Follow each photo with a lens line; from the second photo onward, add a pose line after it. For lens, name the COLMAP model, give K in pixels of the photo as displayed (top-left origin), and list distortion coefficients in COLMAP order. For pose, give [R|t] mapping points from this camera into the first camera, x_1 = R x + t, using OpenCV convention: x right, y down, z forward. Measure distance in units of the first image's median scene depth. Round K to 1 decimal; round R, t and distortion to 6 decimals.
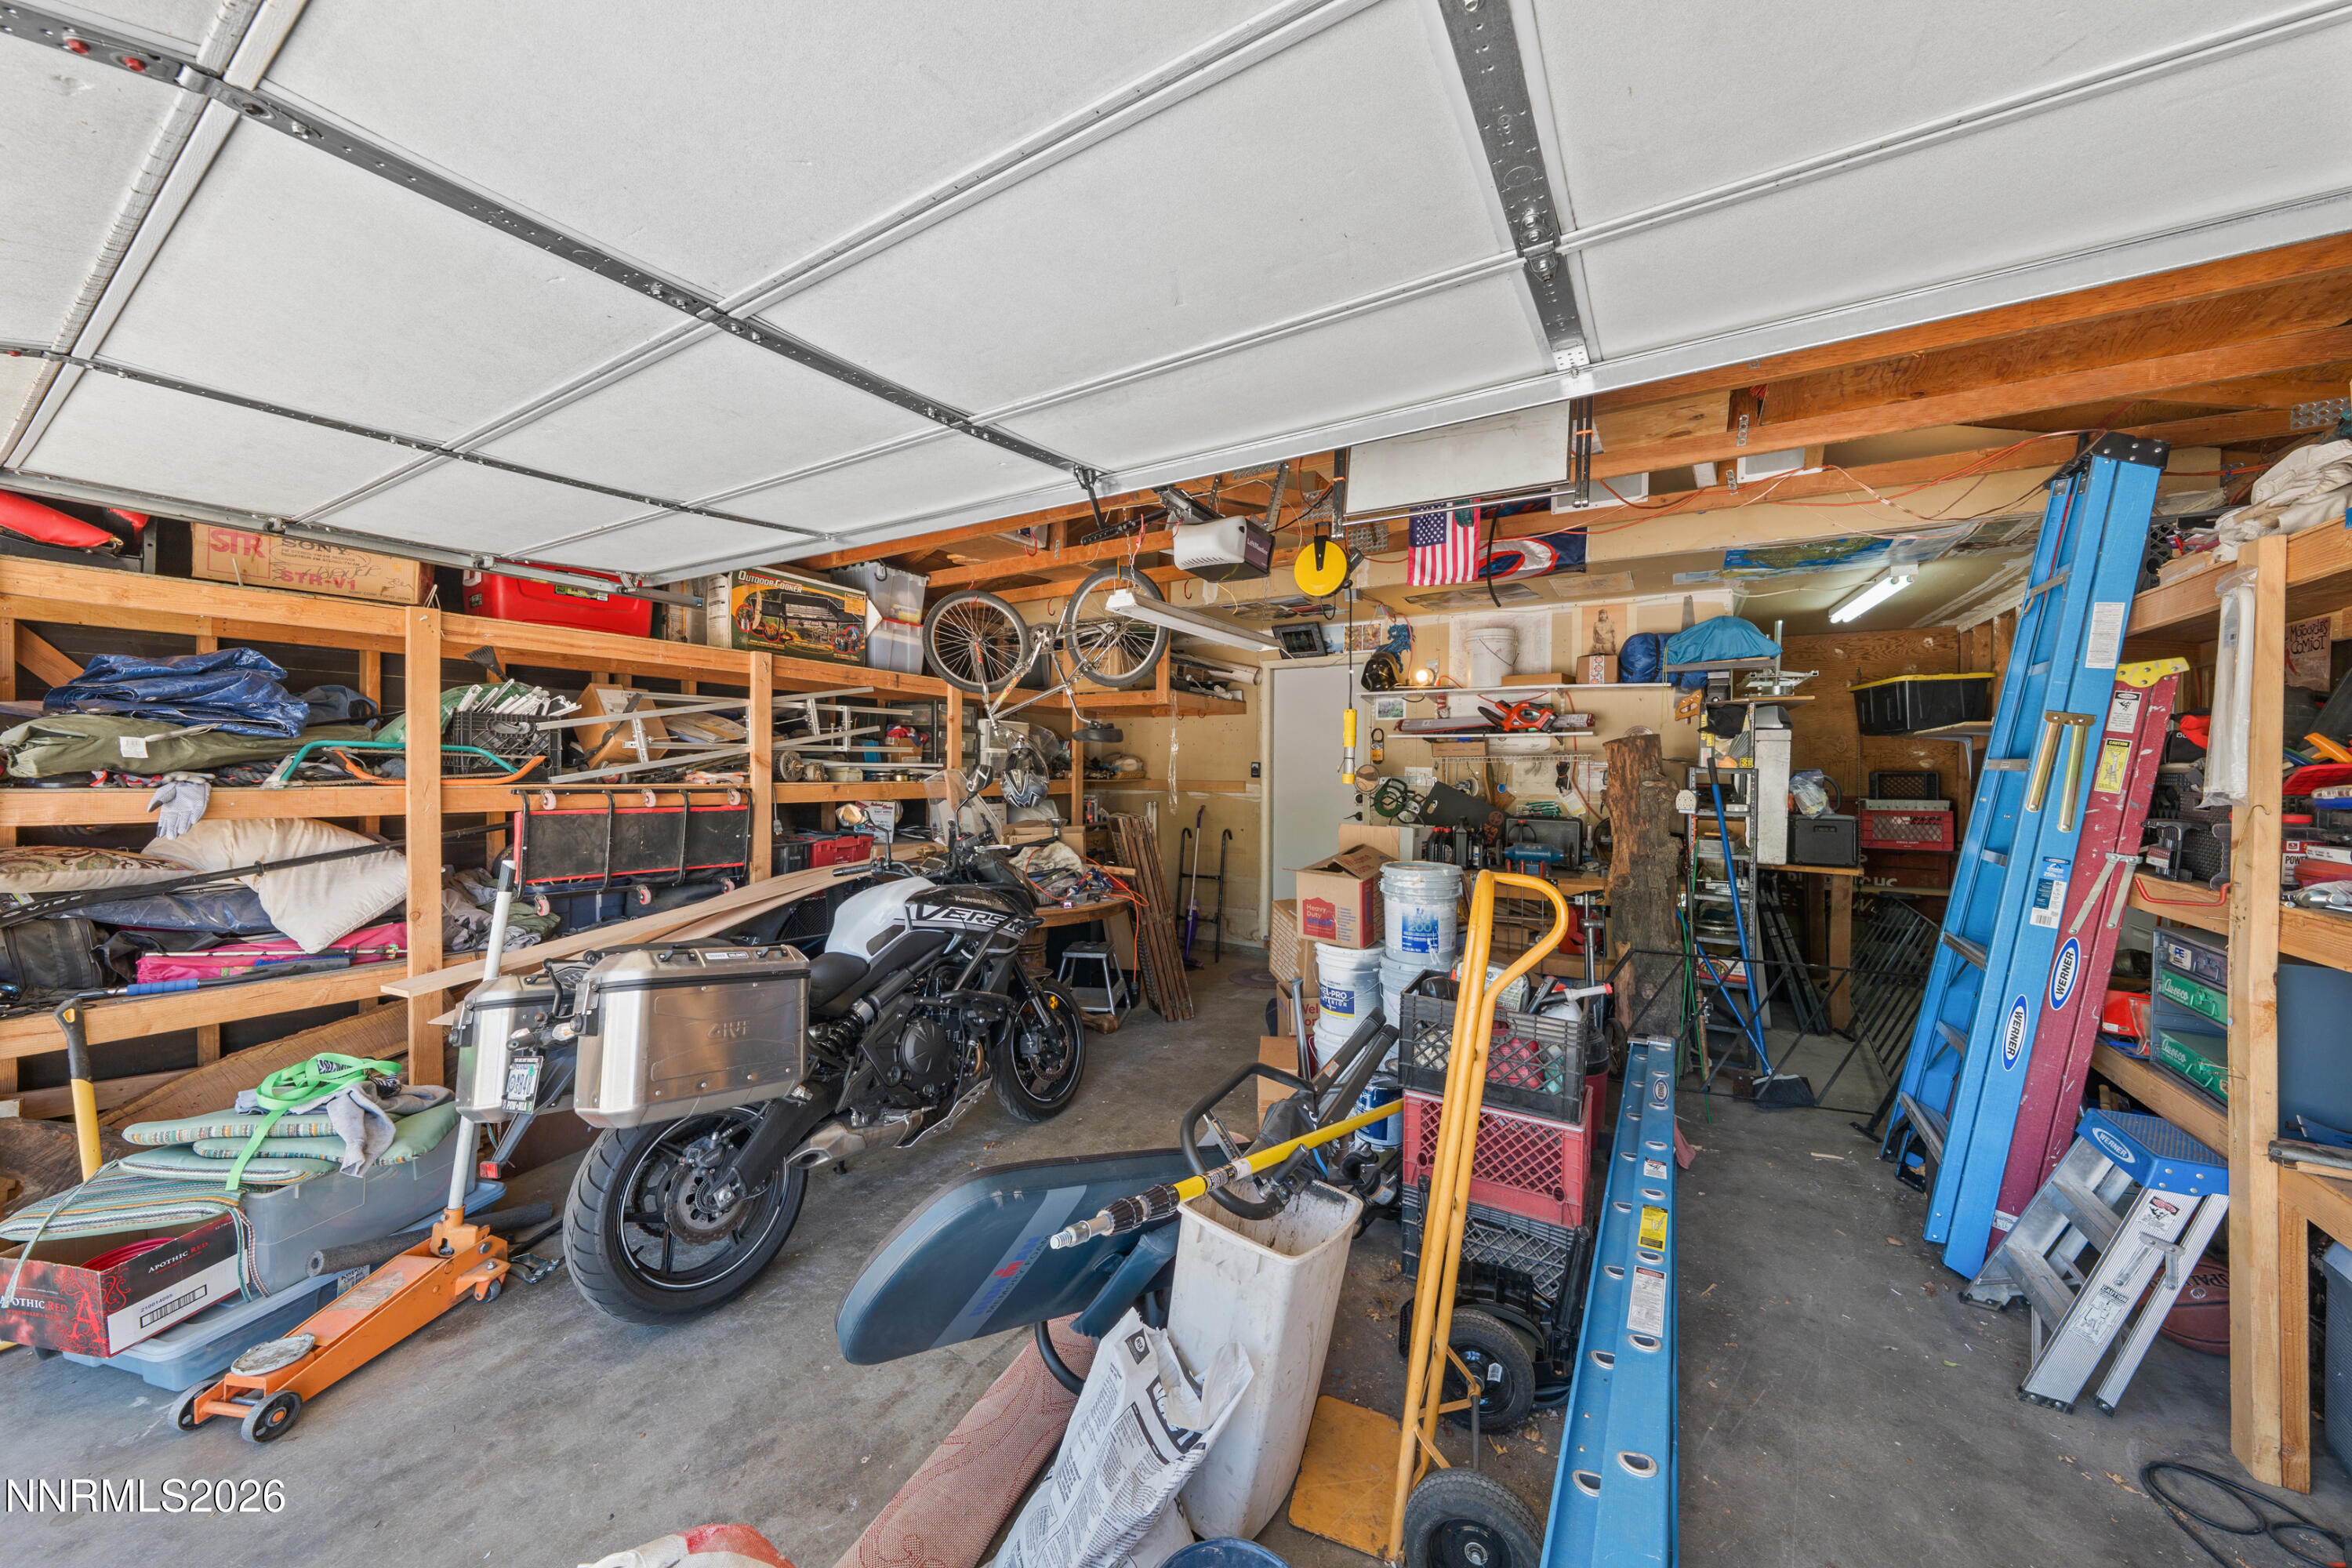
lens RADIAL K [[805.3, 0, 1178.6], [0, 805.3, 790.8], [0, 0, 1]] dist [-0.000147, -0.000223]
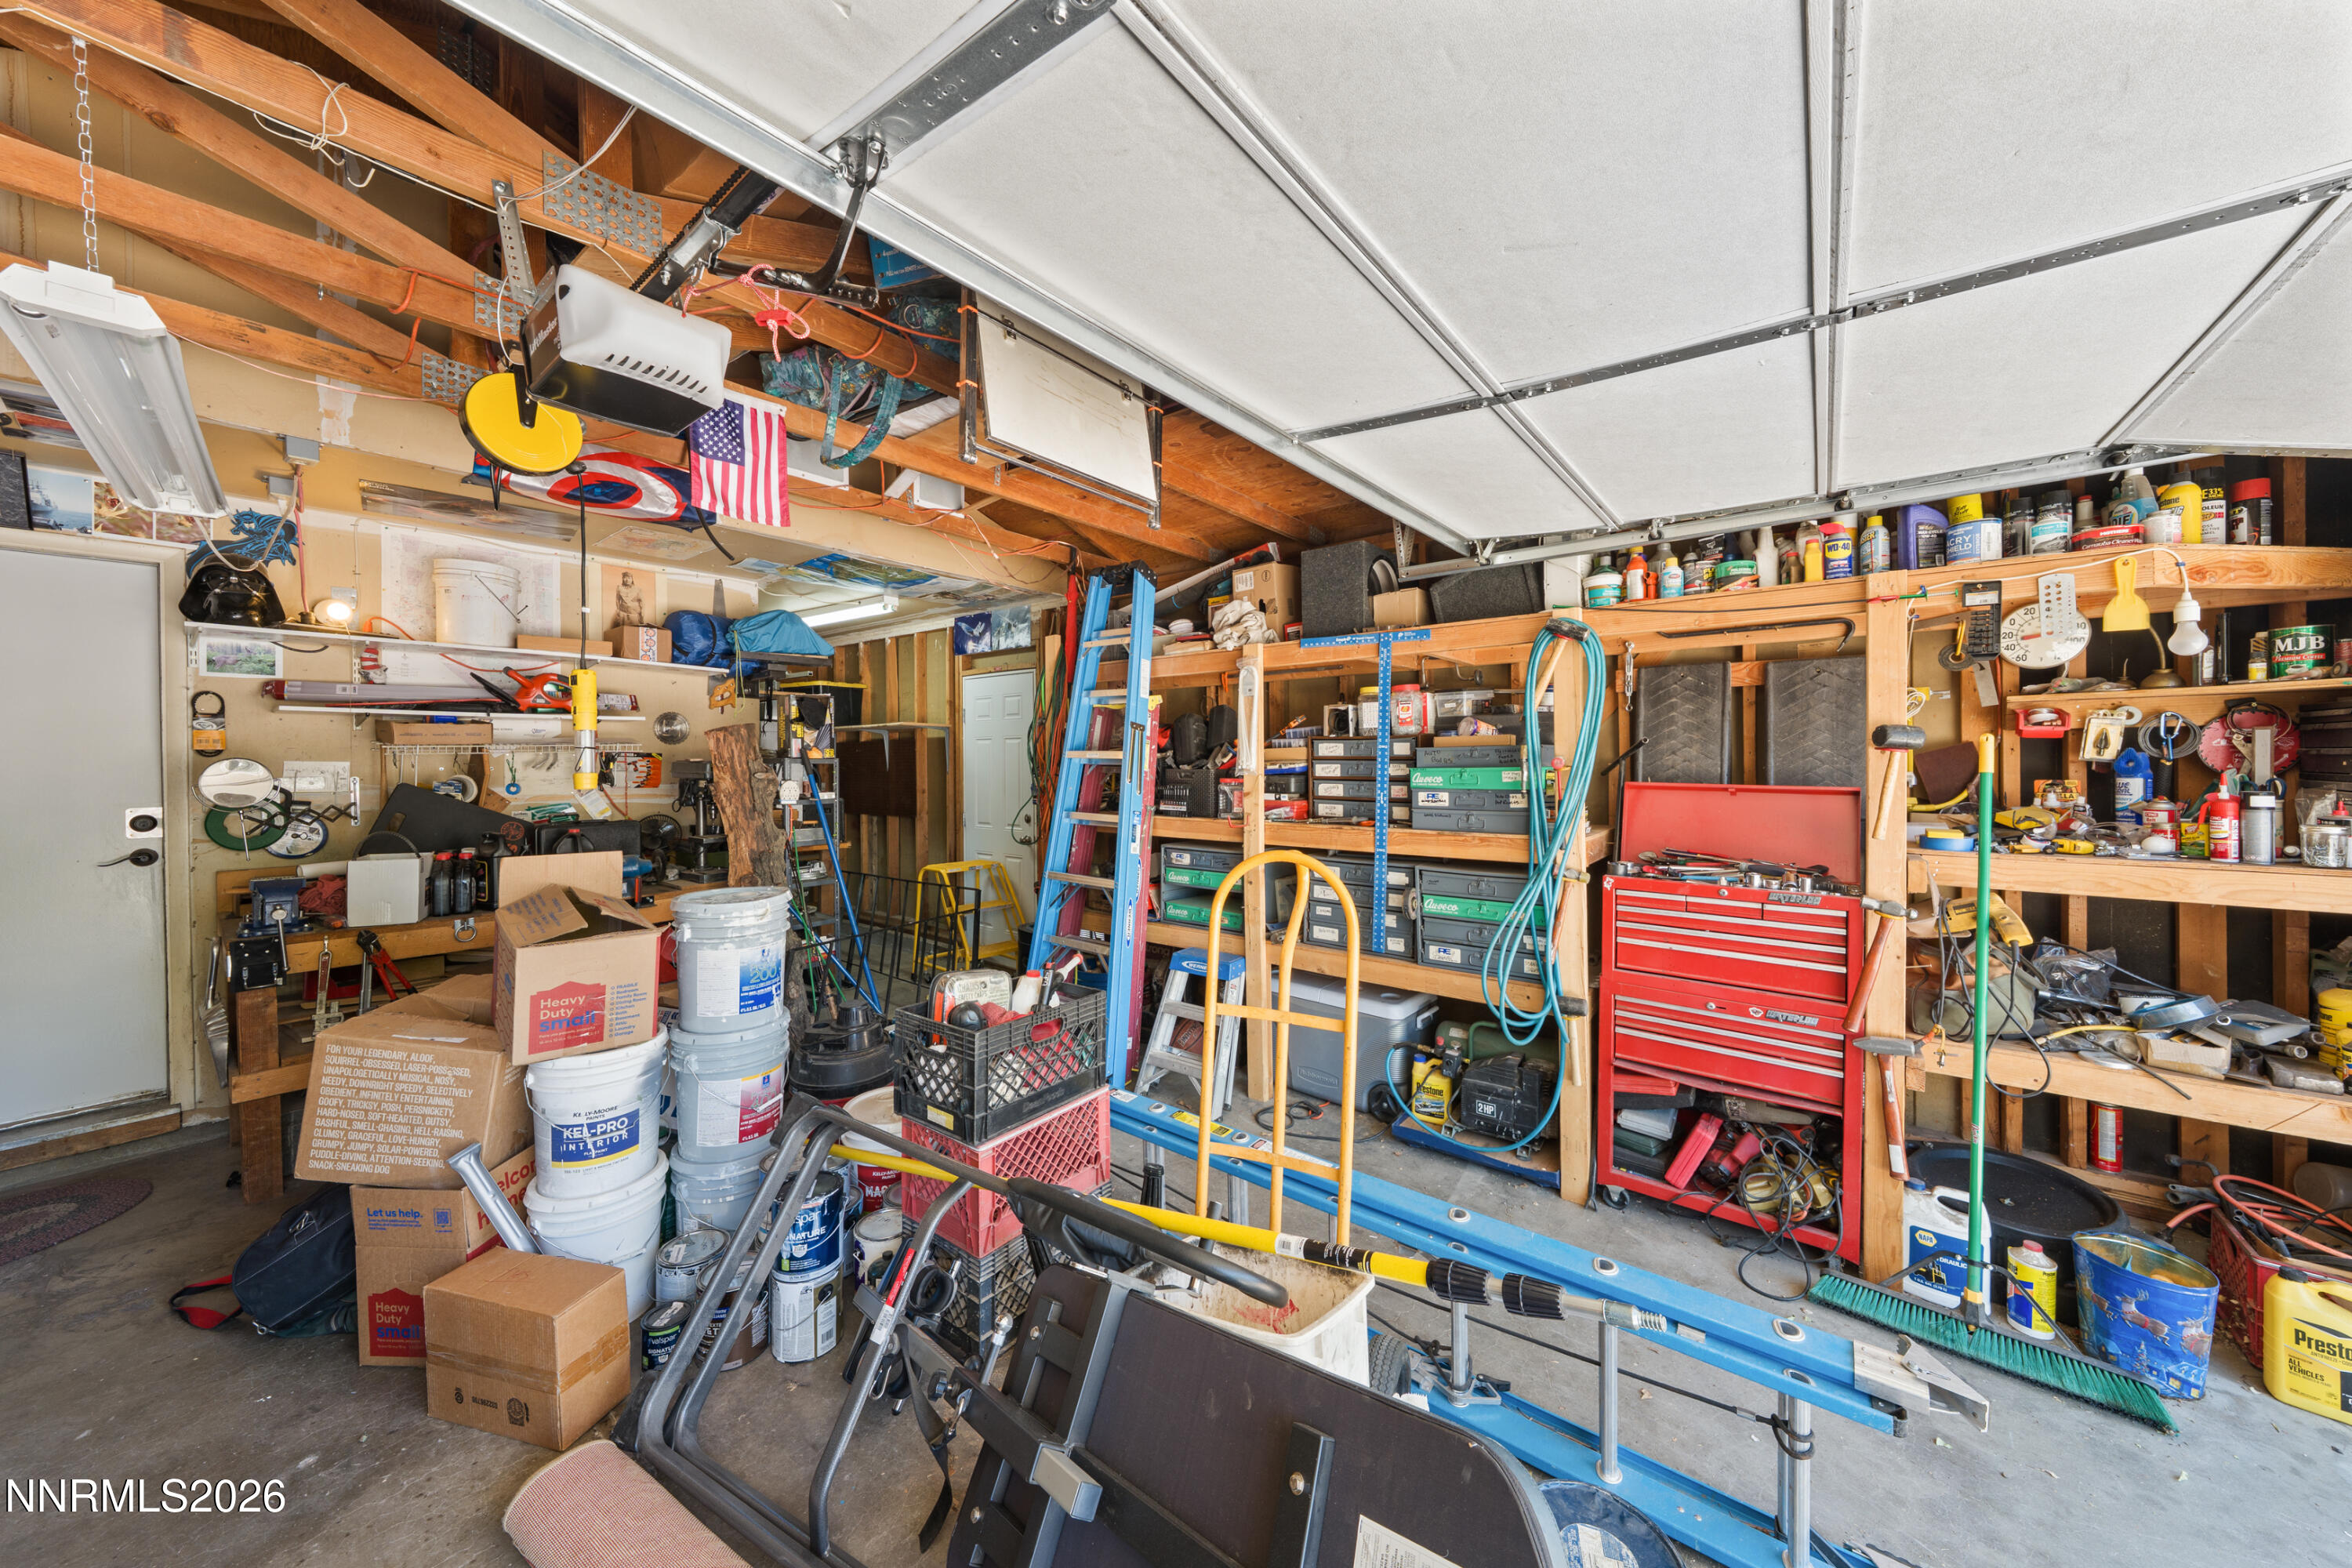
lens RADIAL K [[808.7, 0, 1173.7], [0, 808.7, 775.4], [0, 0, 1]] dist [-0.000971, -0.000163]
pose [[0.126676, -0.030584, 0.991473, -0.249003], [0.034324, 0.999061, 0.026433, -0.014486], [-0.991350, 0.030683, 0.127607, 0.328542]]
